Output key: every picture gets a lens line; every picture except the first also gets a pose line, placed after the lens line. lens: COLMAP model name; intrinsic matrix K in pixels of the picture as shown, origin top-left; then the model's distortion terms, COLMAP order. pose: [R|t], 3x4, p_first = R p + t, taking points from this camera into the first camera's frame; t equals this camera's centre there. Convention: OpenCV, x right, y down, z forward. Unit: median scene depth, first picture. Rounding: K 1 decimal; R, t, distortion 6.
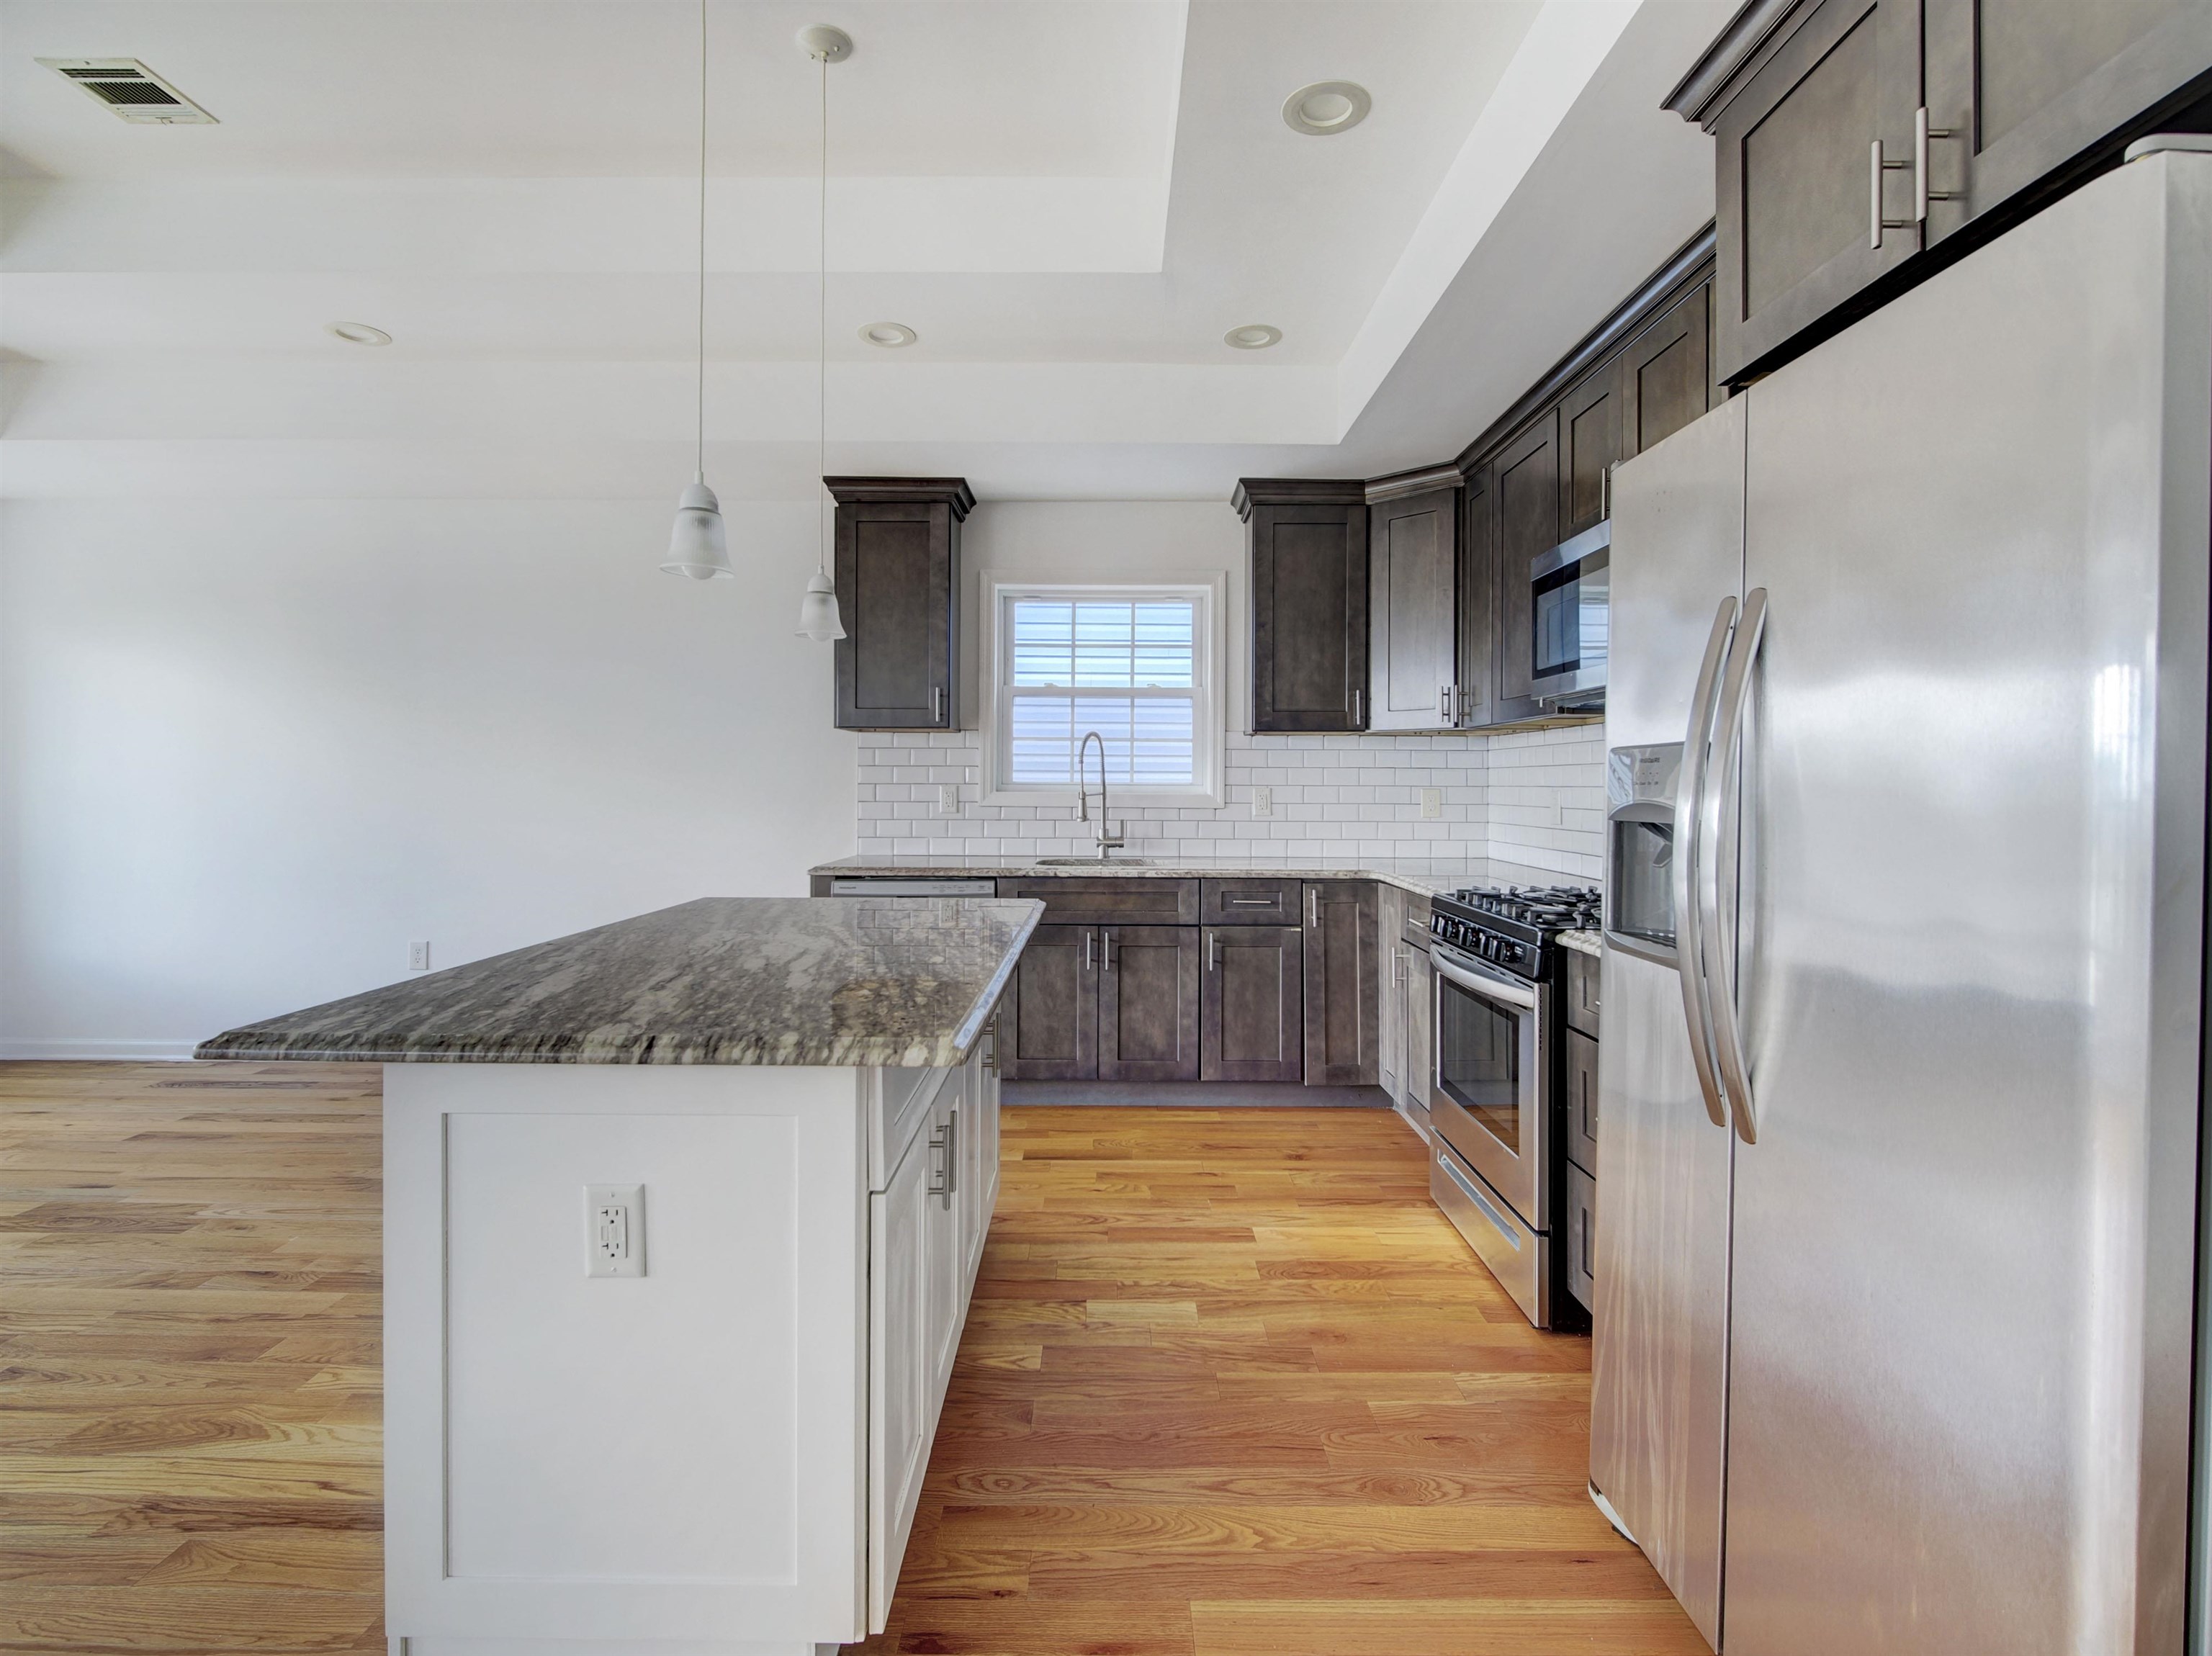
lens RADIAL K [[1048.8, 0, 1102.8], [0, 1048.8, 783.1], [0, 0, 1]] dist [-0.003107, -0.001350]
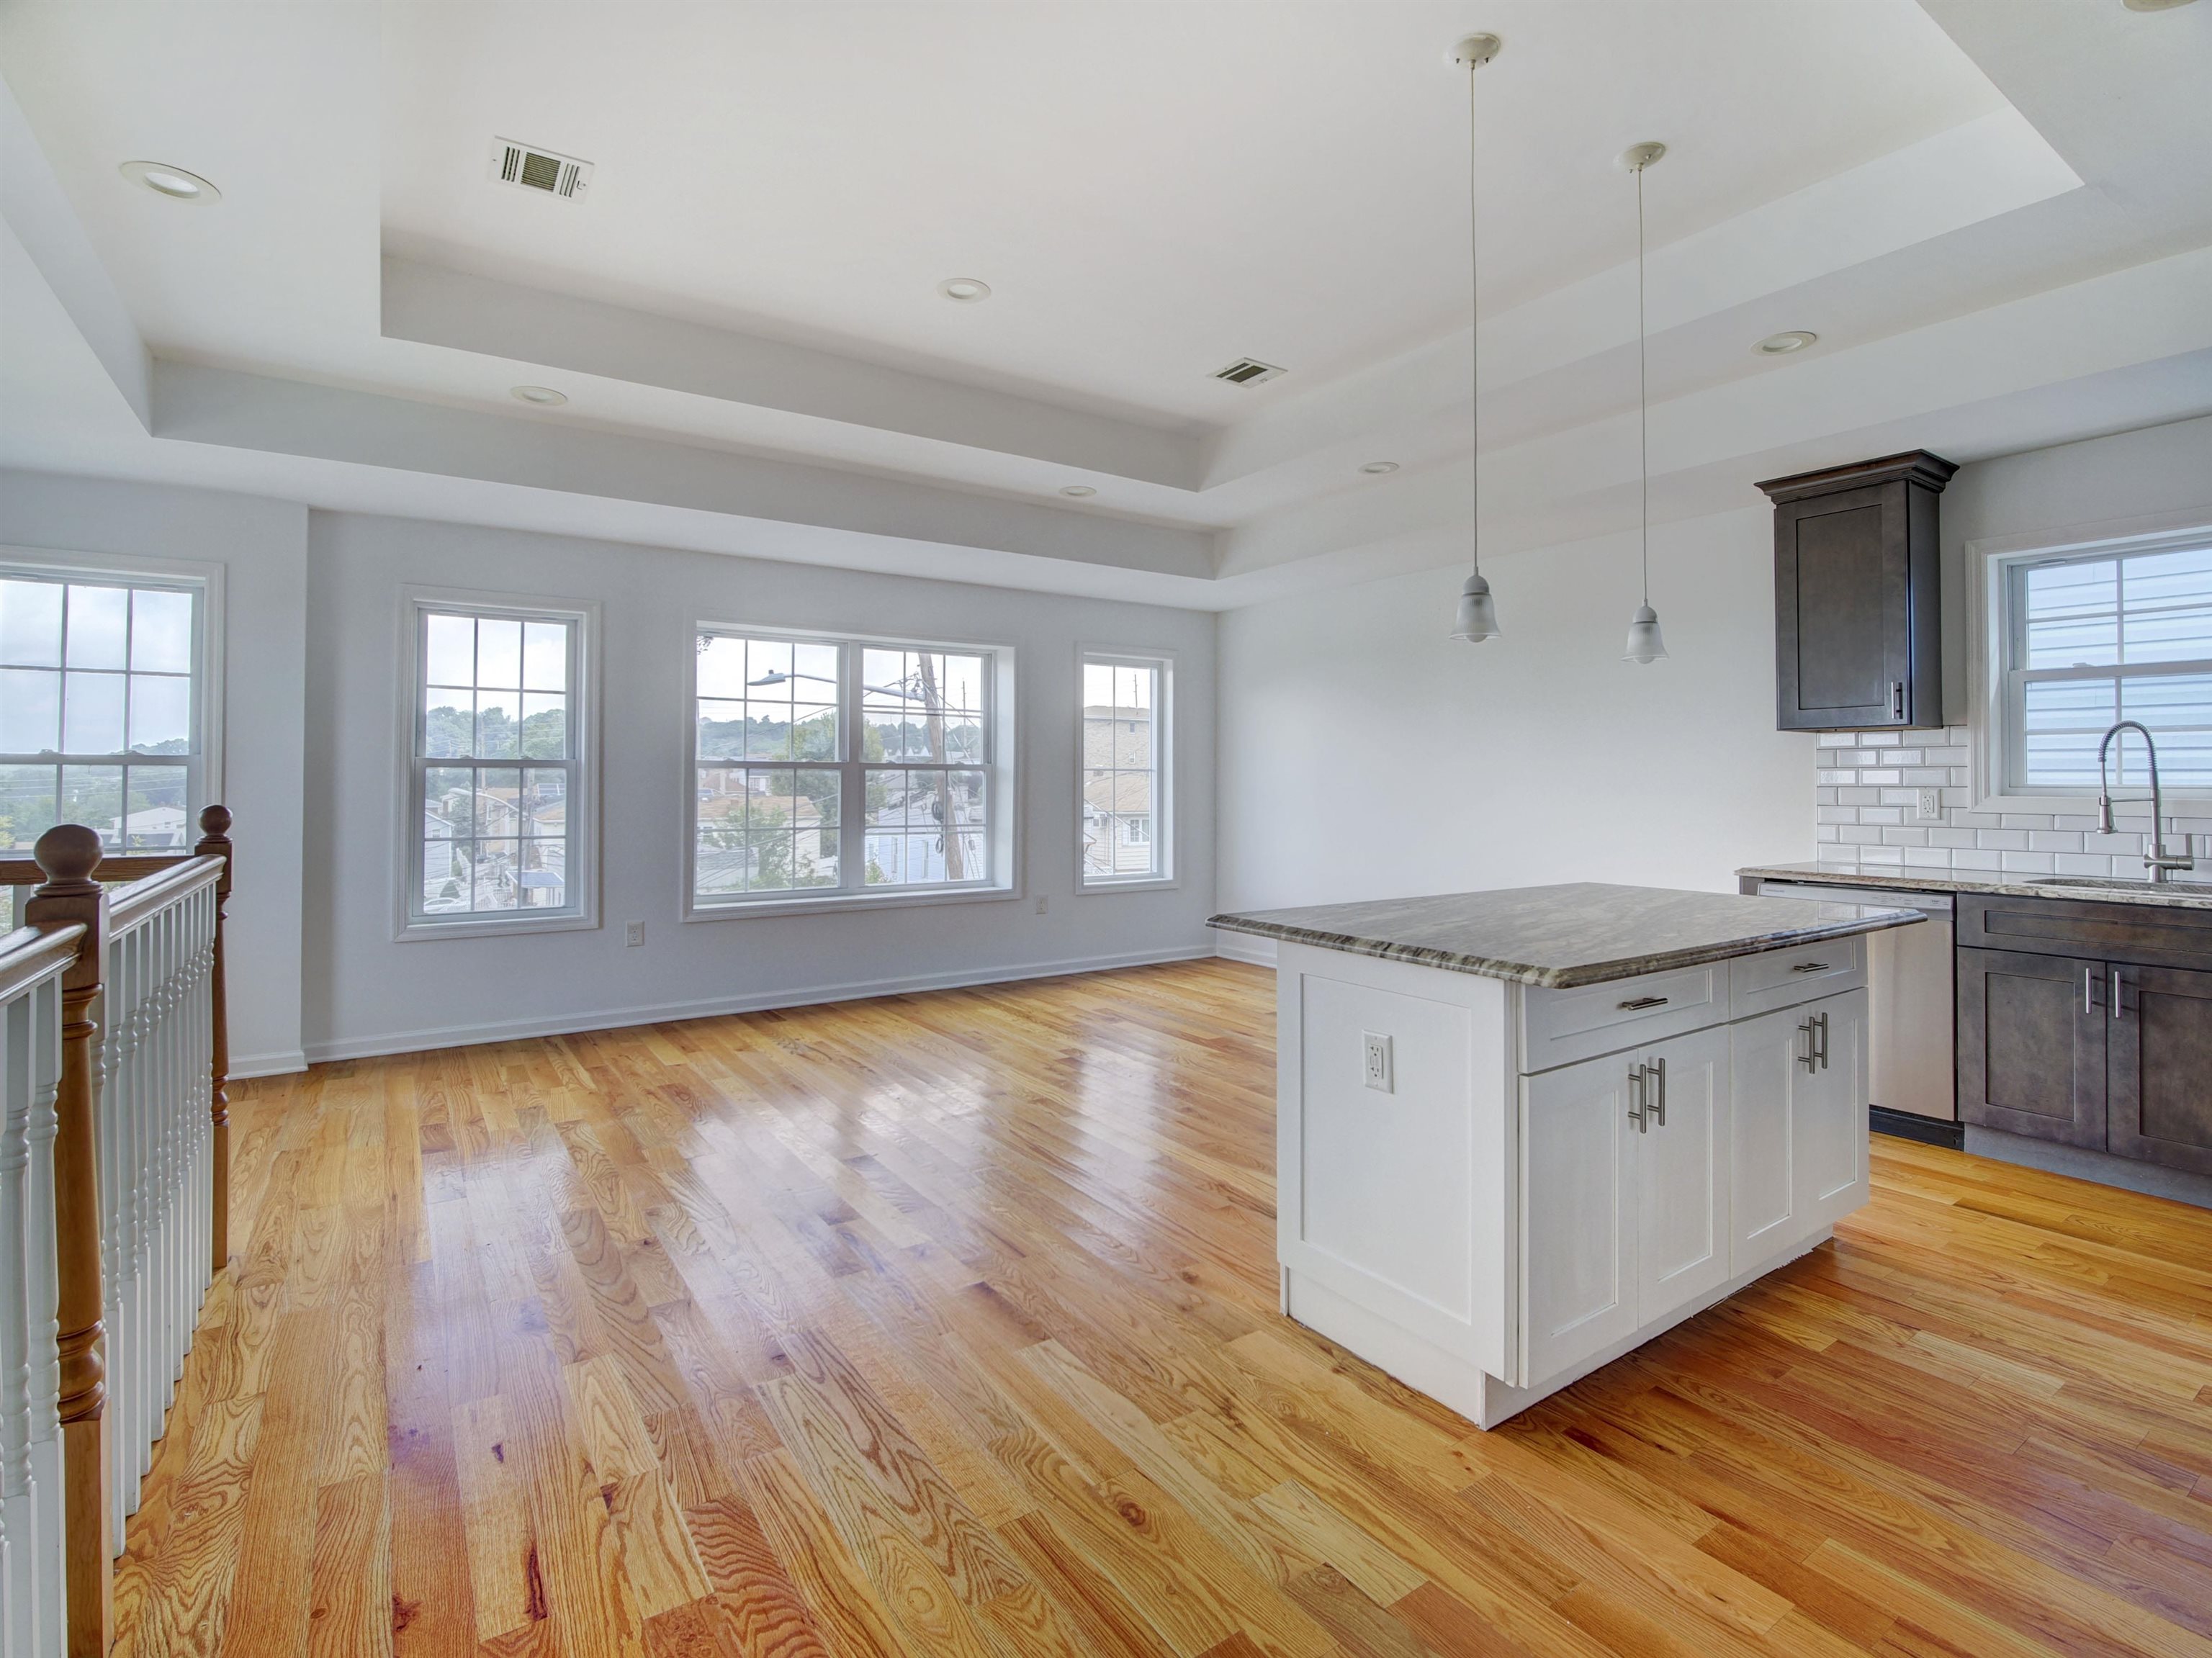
lens RADIAL K [[1072.0, 0, 1112.0], [0, 1072.0, 764.5], [0, 0, 1]] dist [-0.013308, -0.000225]
pose [[0.570756, -0.015818, -0.820967, 0.224403], [-0.000059, 0.999814, -0.019305, -0.000820], [0.821120, 0.011067, 0.570649, -0.098102]]
